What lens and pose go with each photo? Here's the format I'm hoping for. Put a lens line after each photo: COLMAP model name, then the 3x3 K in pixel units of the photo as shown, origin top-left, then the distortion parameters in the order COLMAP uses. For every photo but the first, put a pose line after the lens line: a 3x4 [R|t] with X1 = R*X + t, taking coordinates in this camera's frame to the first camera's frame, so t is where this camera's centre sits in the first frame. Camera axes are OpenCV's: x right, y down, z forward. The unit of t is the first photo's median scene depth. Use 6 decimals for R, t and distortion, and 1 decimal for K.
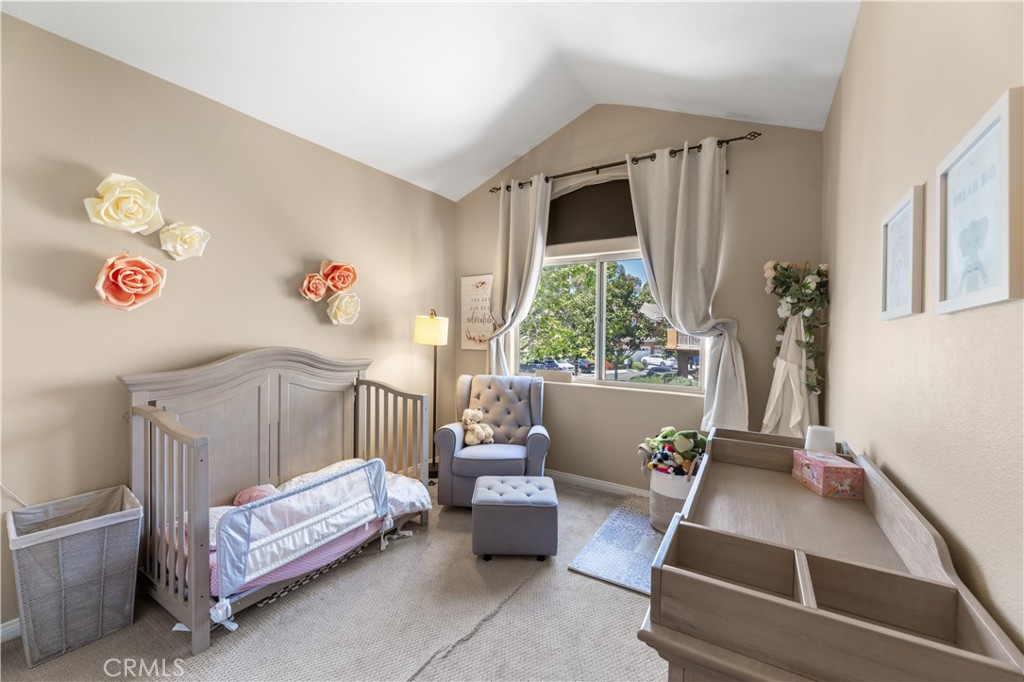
lens RADIAL K [[414.5, 0, 511.3], [0, 414.5, 338.5], [0, 0, 1]] dist [-0.001439, 0.000526]
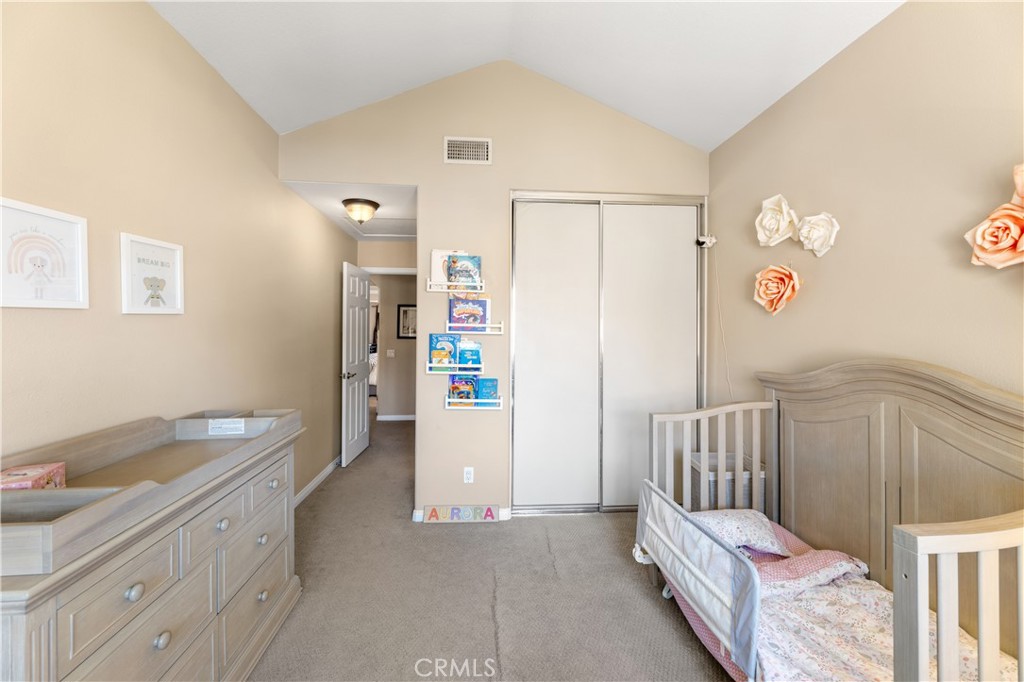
lens RADIAL K [[414.5, 0, 513.9], [0, 414.5, 332.6], [0, 0, 1]] dist [-0.001439, 0.000526]
pose [[-0.812566, -0.001865, -0.582867, 0.249563], [-0.008197, 0.999933, 0.008228, -0.020311], [0.582812, 0.011463, -0.812526, 1.220442]]
